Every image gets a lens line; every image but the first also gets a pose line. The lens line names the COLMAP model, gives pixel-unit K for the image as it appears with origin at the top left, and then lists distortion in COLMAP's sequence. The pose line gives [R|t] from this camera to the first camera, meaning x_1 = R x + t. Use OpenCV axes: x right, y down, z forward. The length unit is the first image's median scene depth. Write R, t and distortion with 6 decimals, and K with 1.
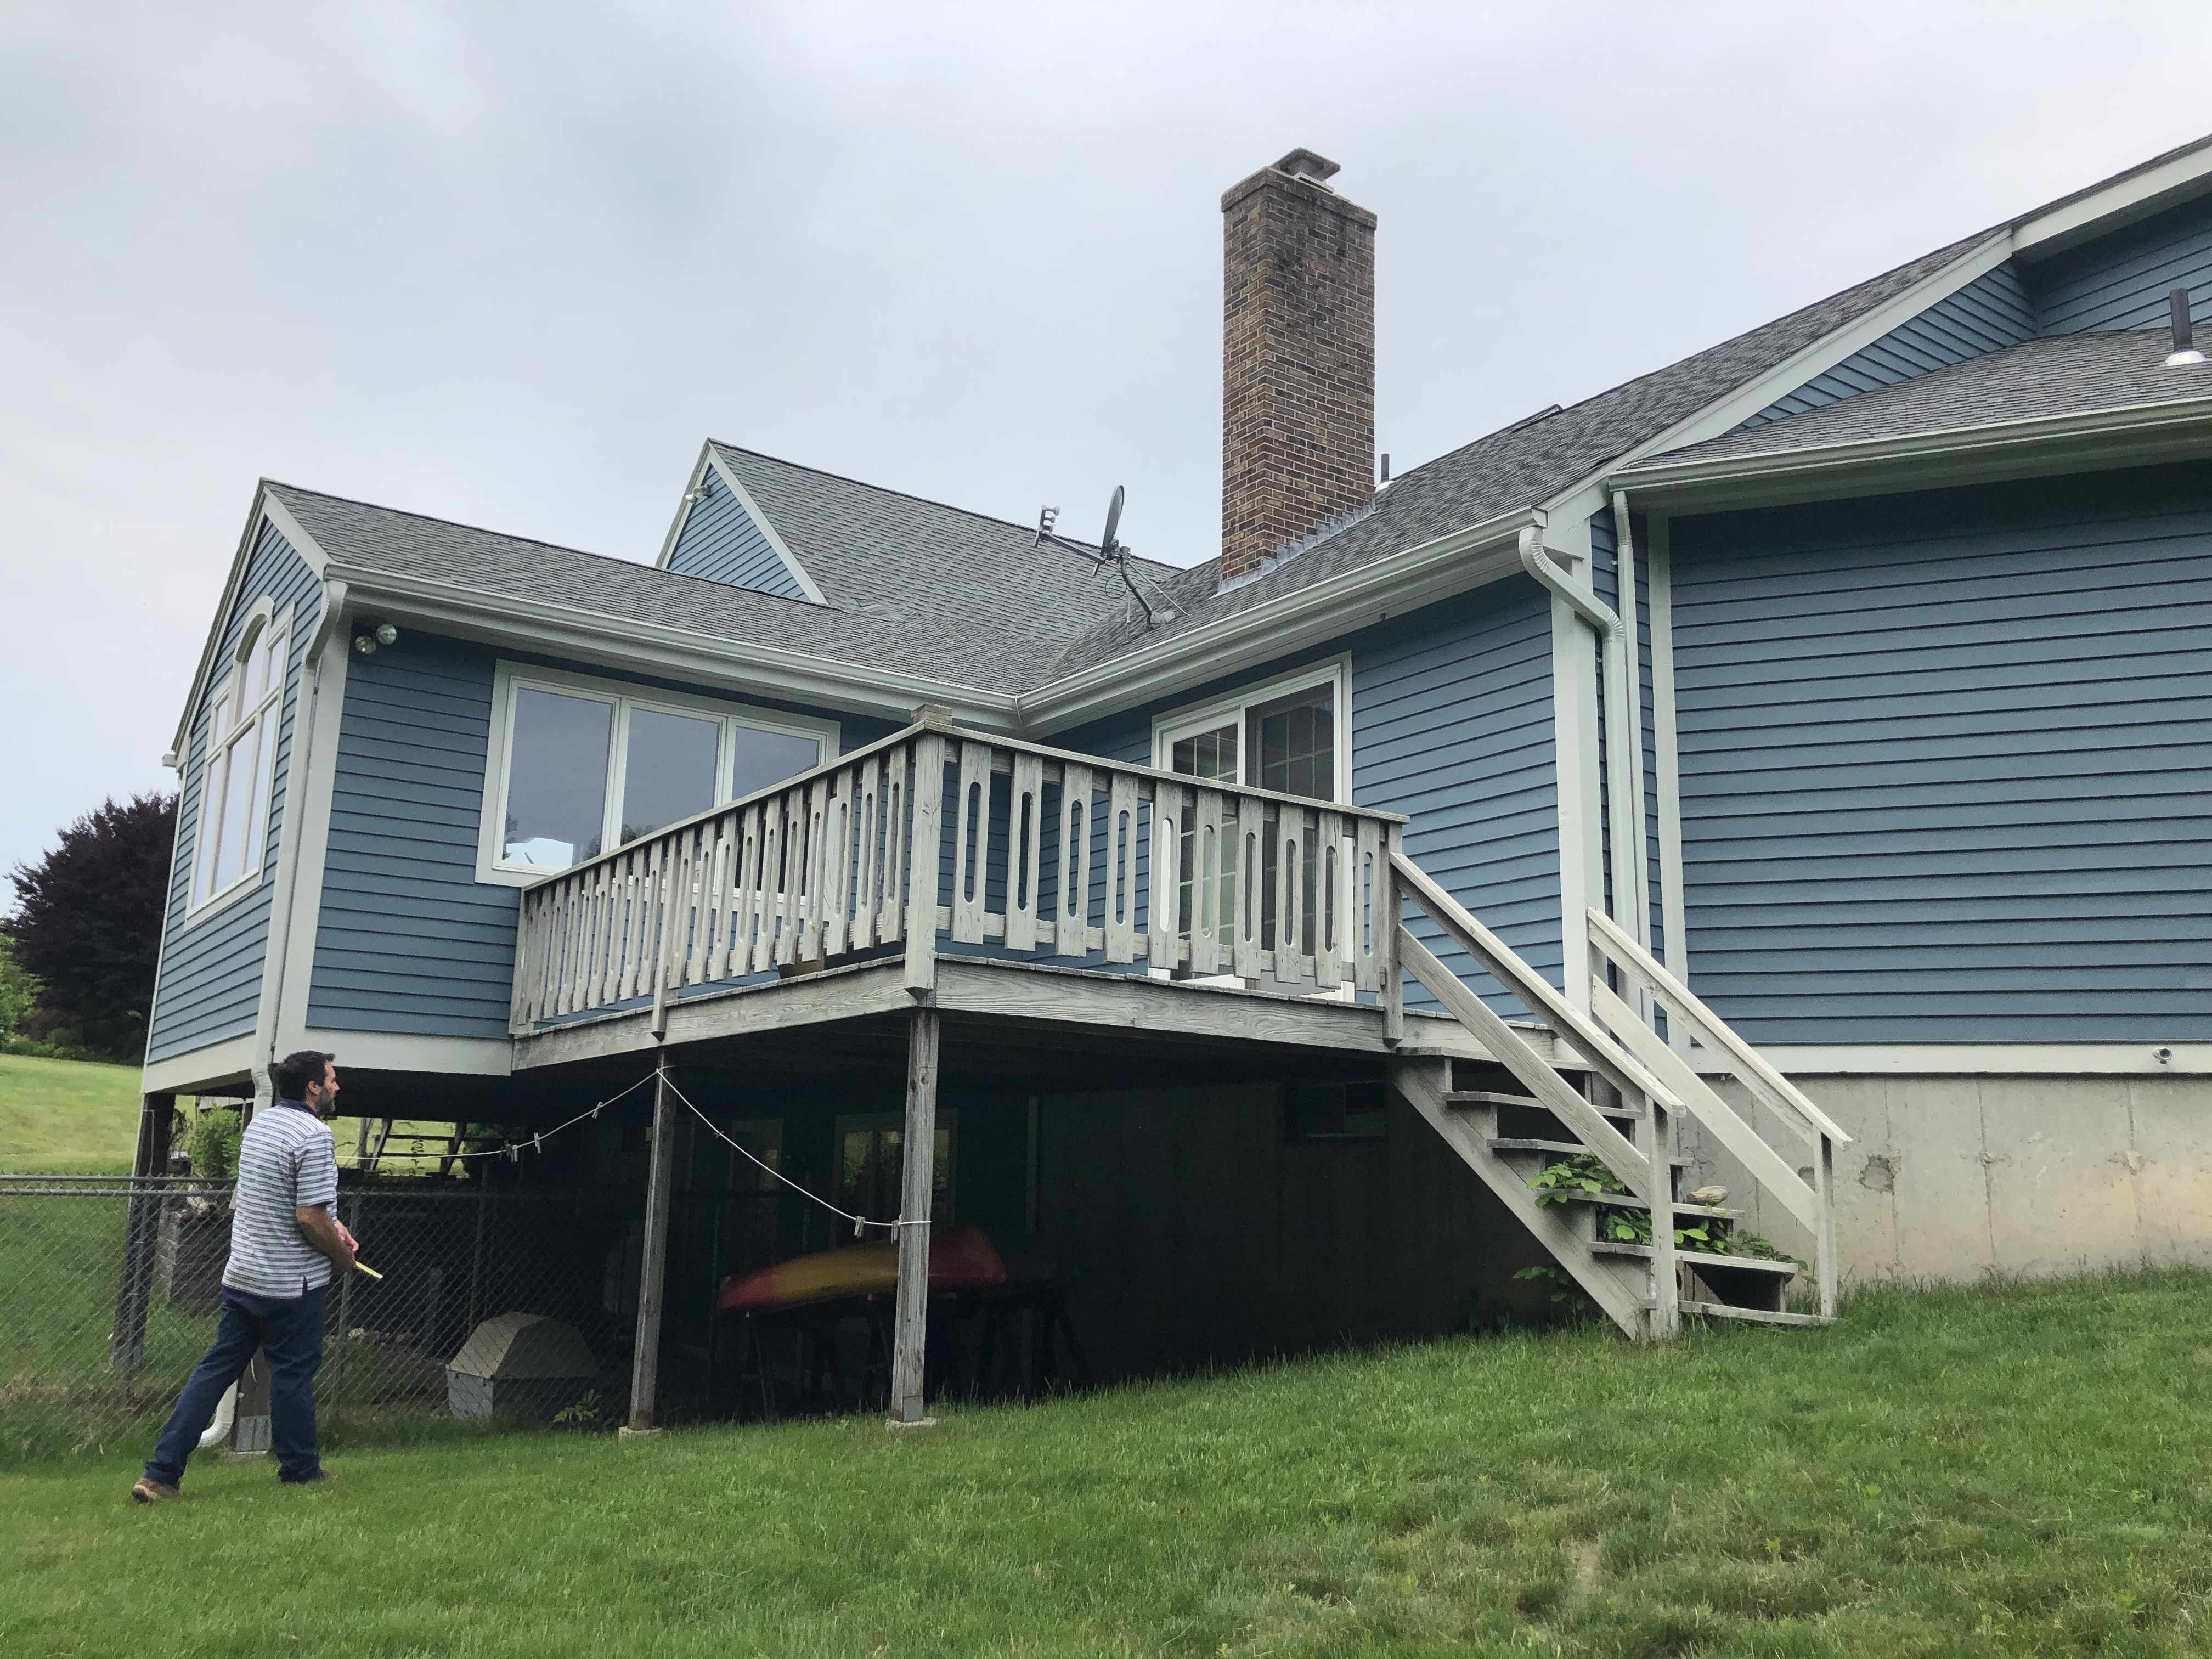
lens RADIAL K [[1817.2, 0, 1103.7], [0, 1817.2, 842.2], [0, 0, 1]] dist [0.039521, -0.042968]
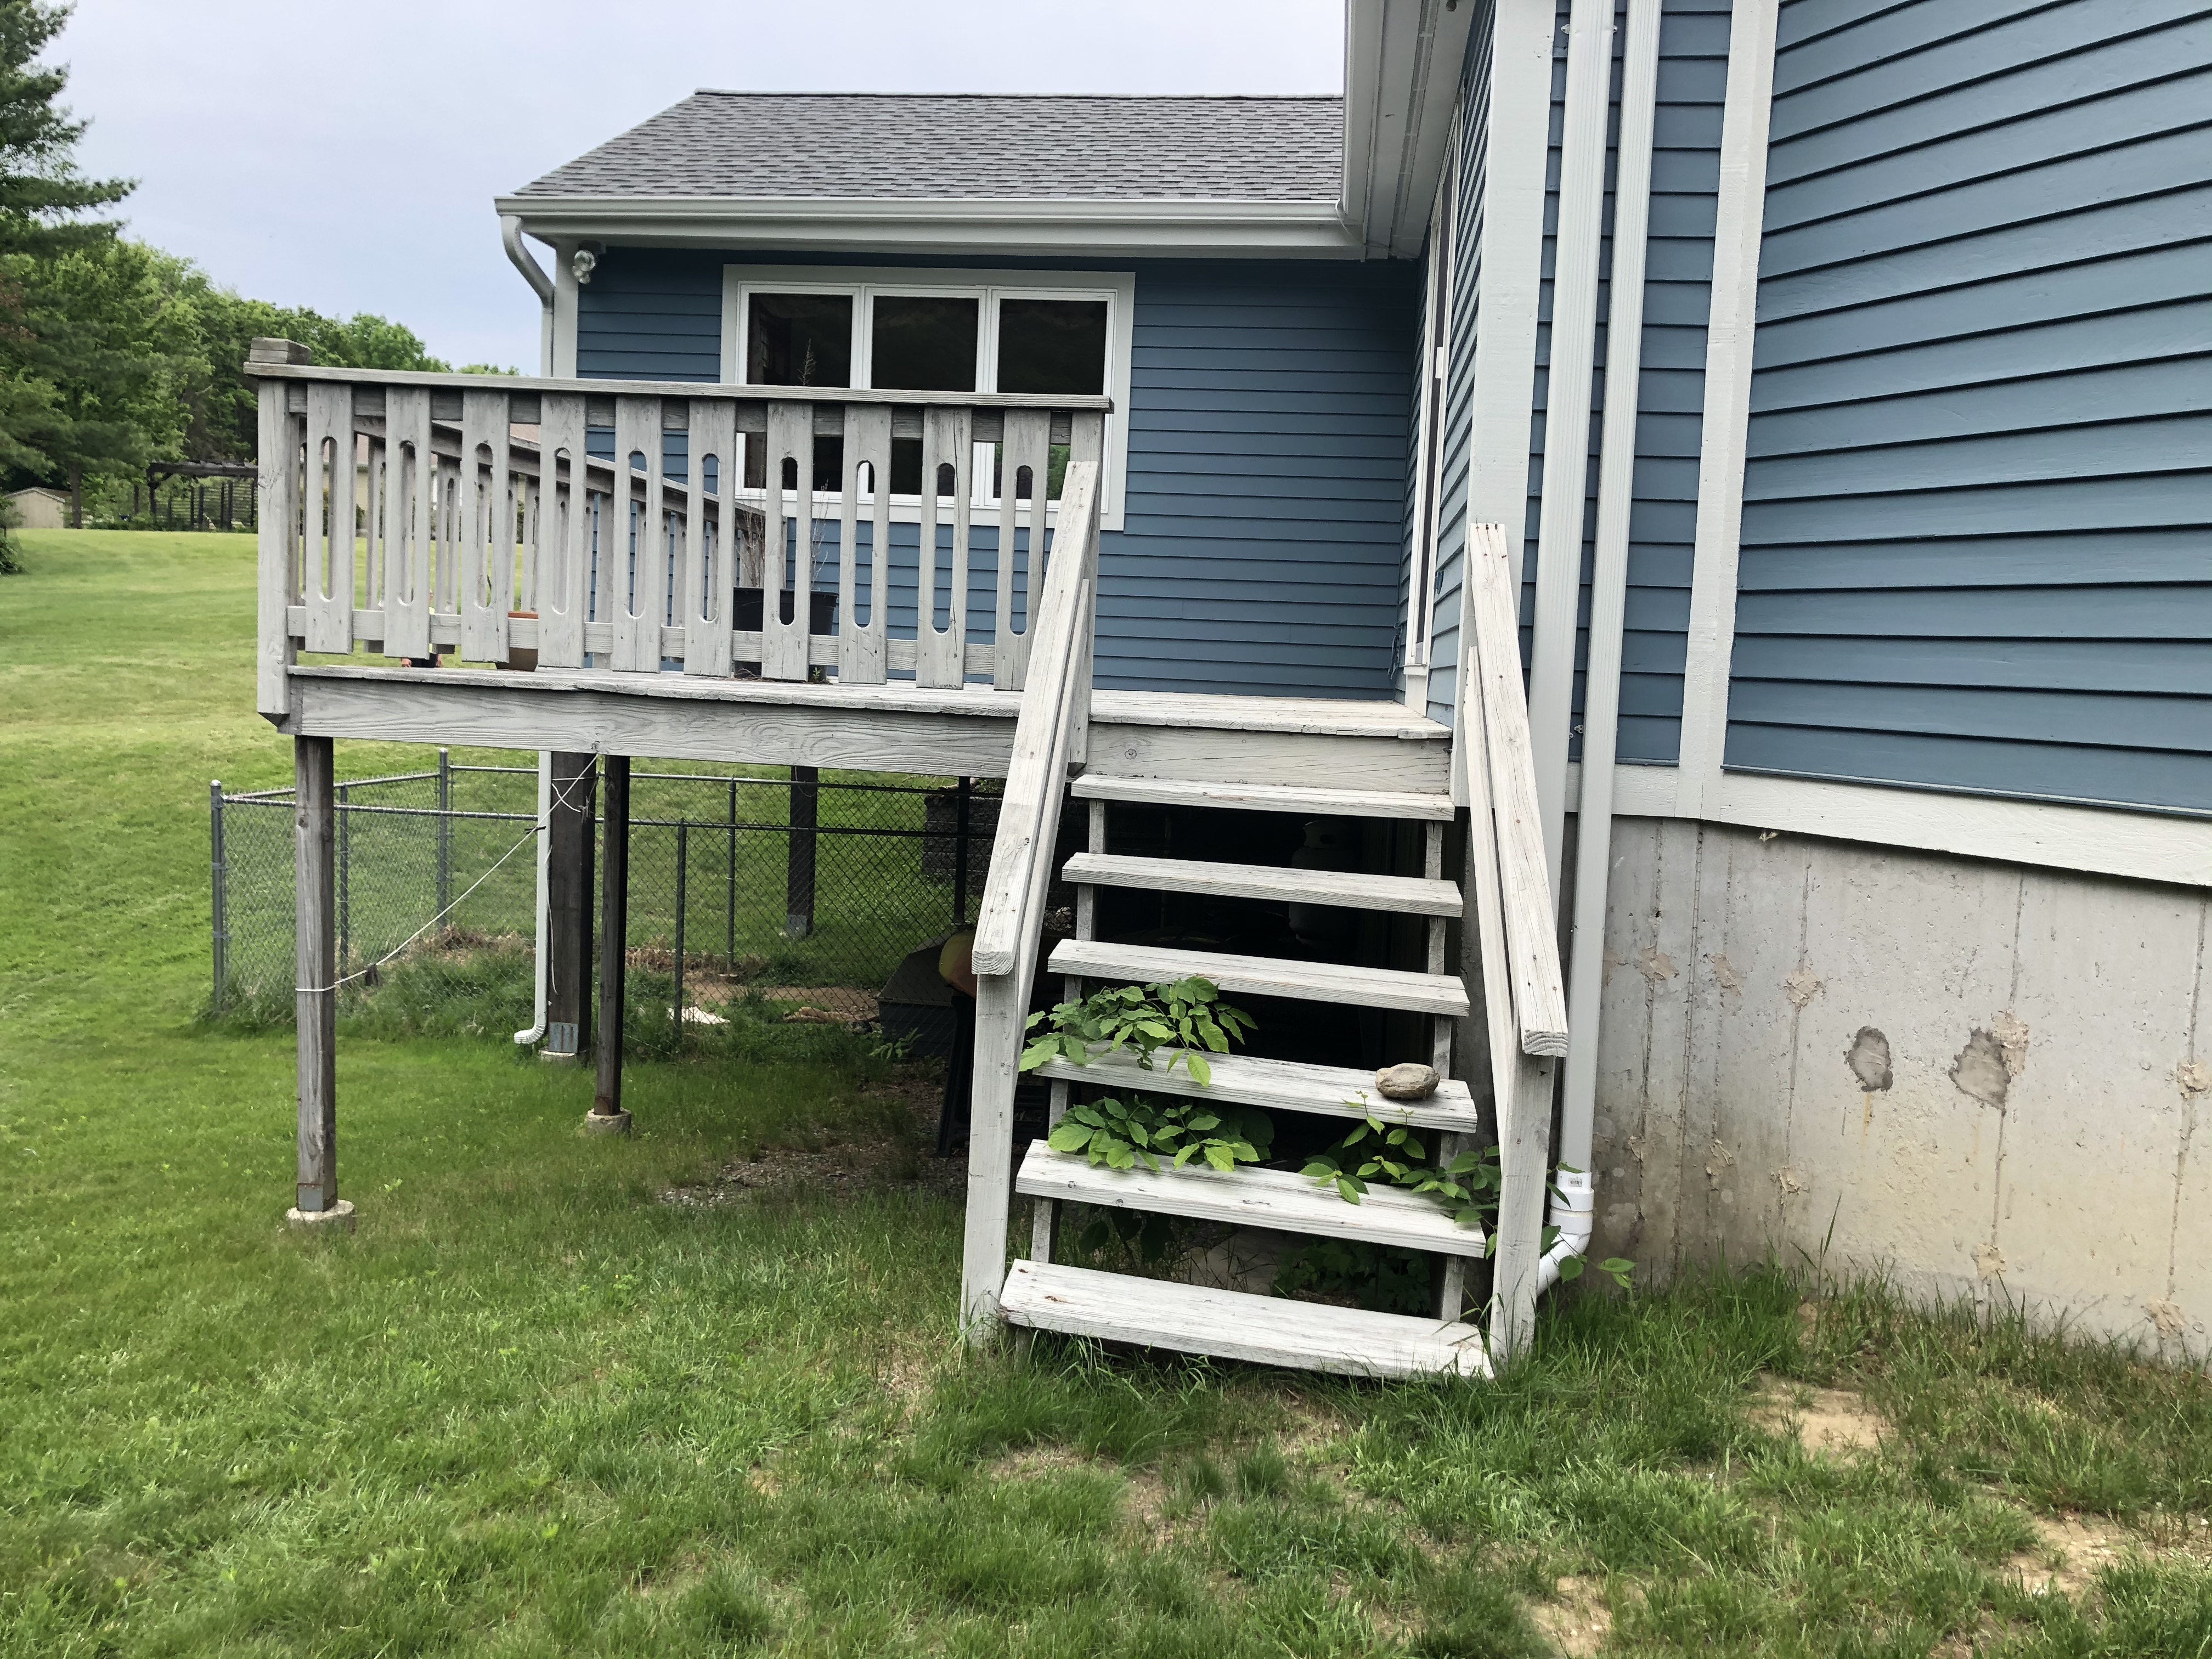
lens RADIAL K [[1817.2, 0, 1132.1], [0, 1817.2, 812.6], [0, 0, 1]] dist [0.039521, -0.042968]
pose [[0.748775, 0.062787, -0.659844, 0.550299], [0.102580, 0.972532, 0.208945, -0.004514], [0.654839, -0.224139, 0.721767, 0.512398]]
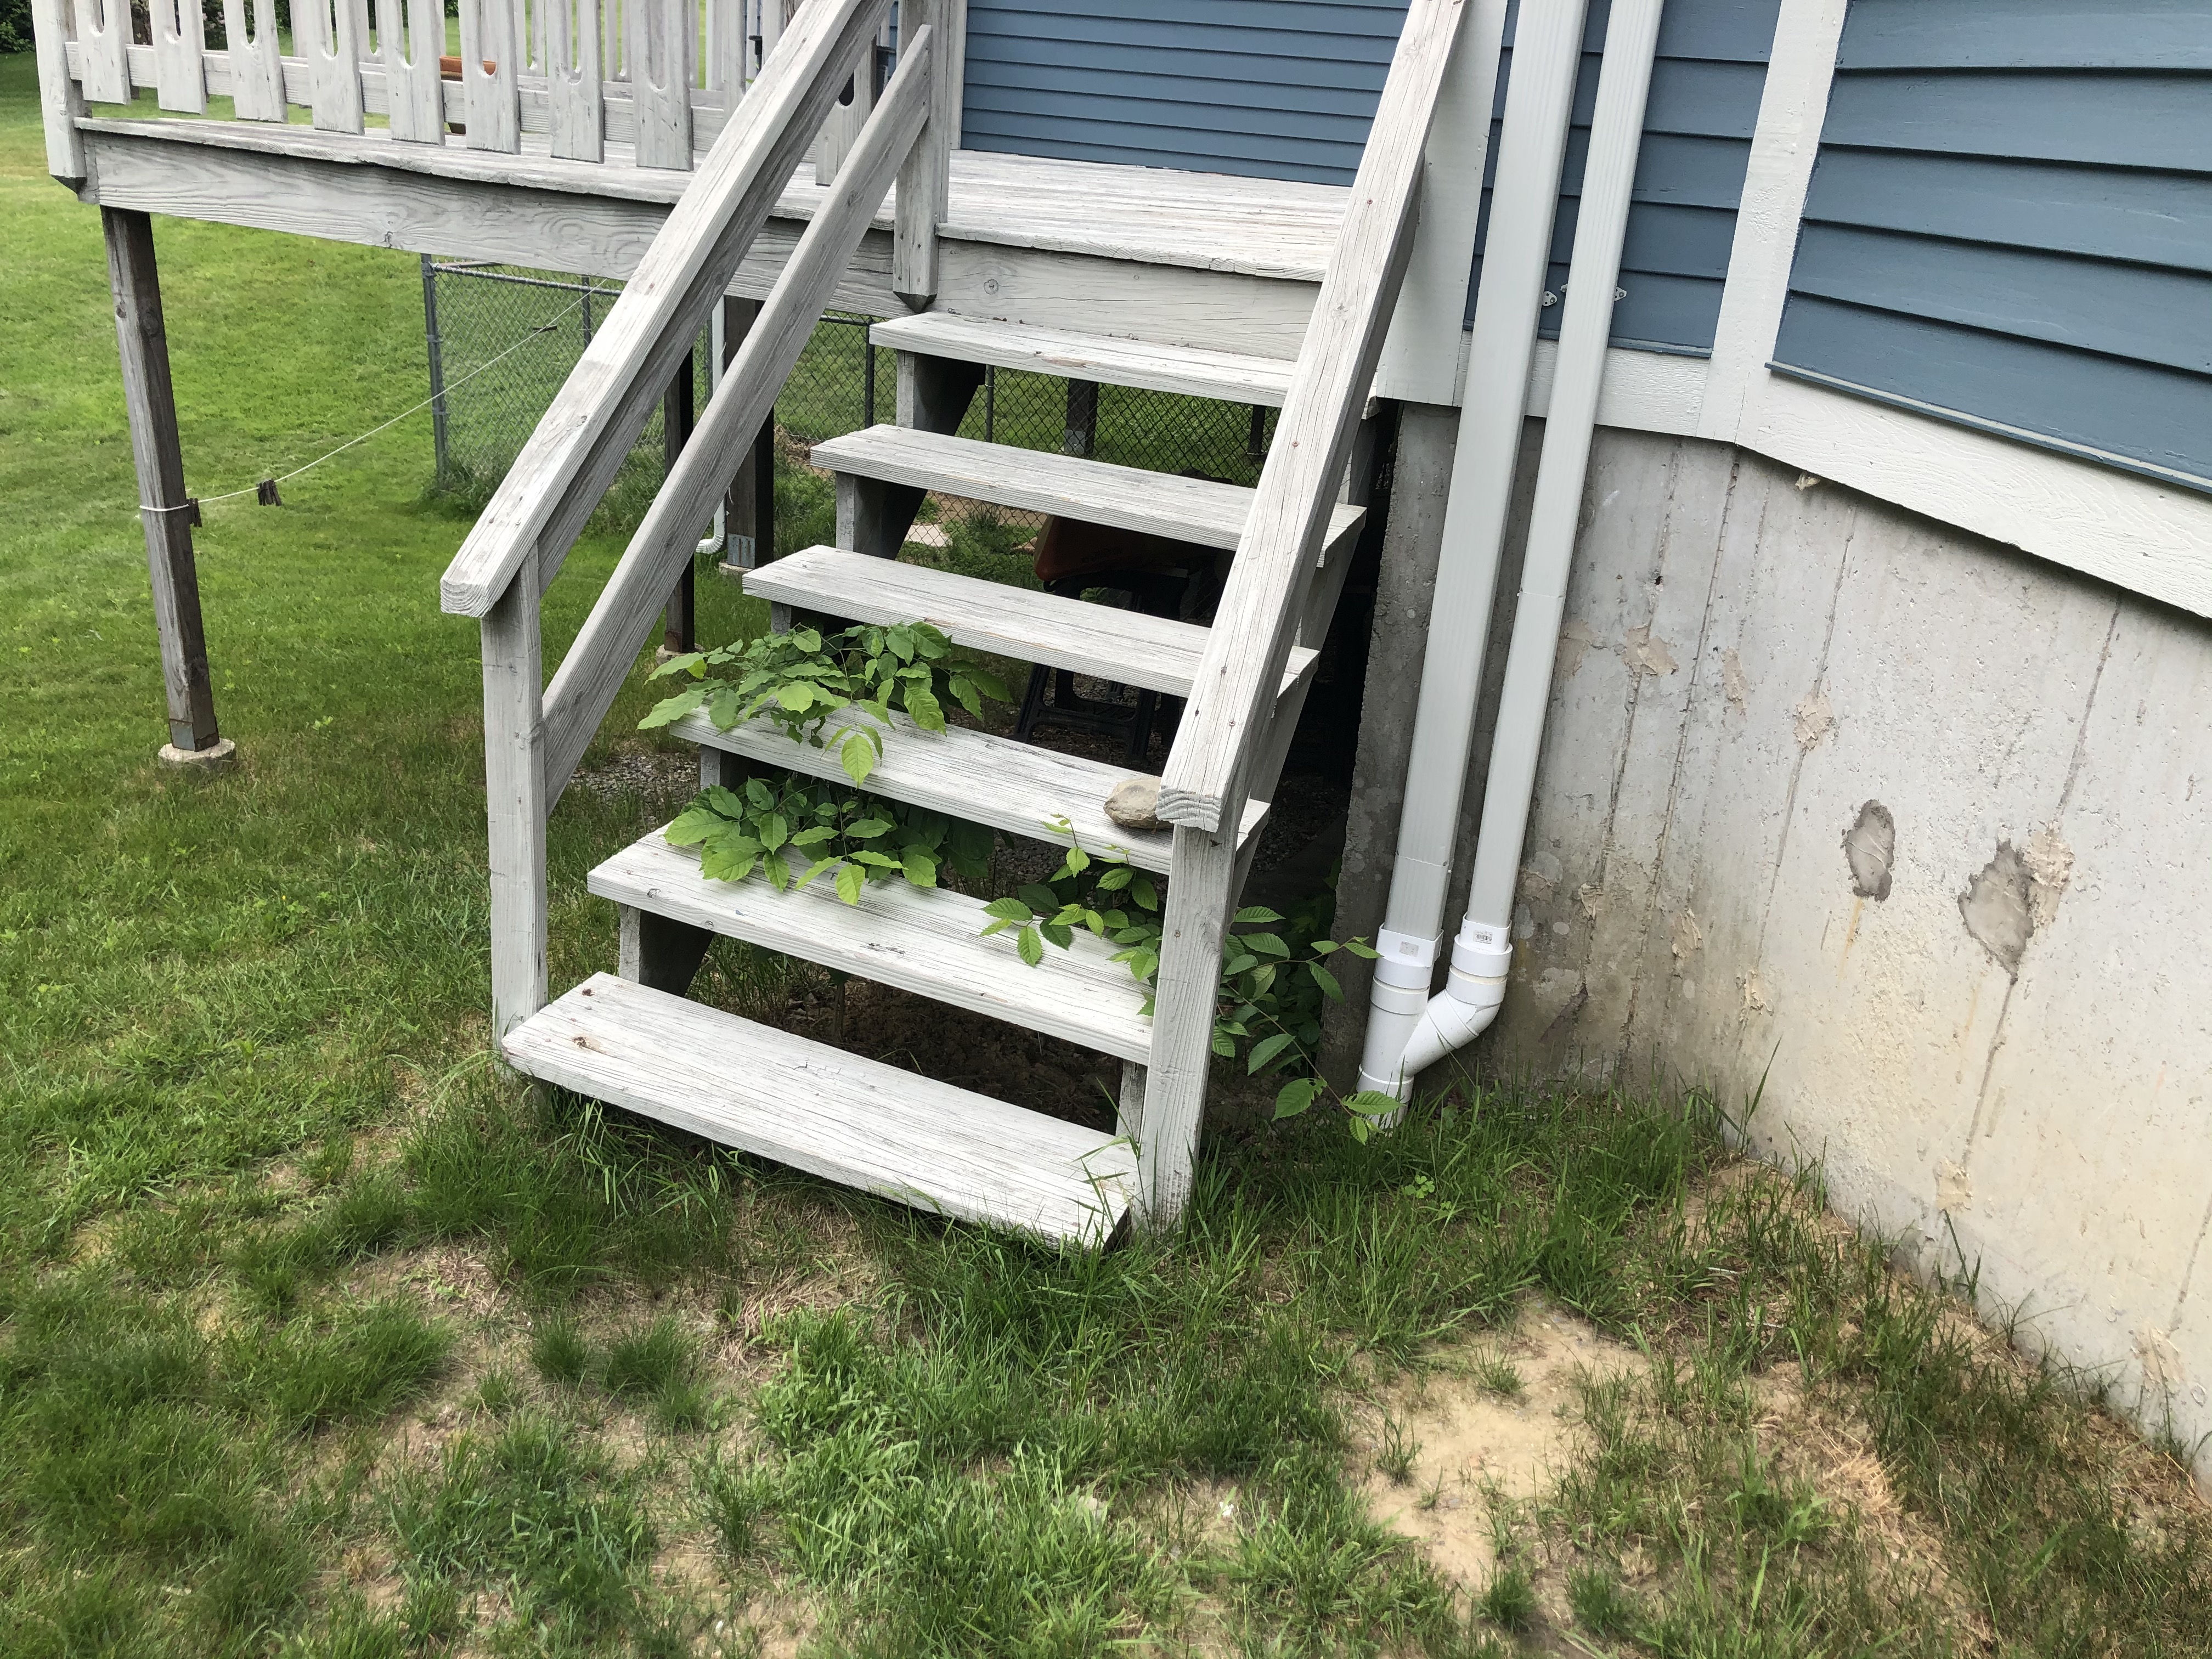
lens RADIAL K [[1817.2, 0, 1122.7], [0, 1817.2, 829.0], [0, 0, 1]] dist [0.039521, -0.042968]
pose [[0.542642, 0.325058, -0.774517, 0.553380], [0.100231, 0.890437, 0.443932, 0.025592], [0.833963, -0.318527, 0.450607, 0.731640]]
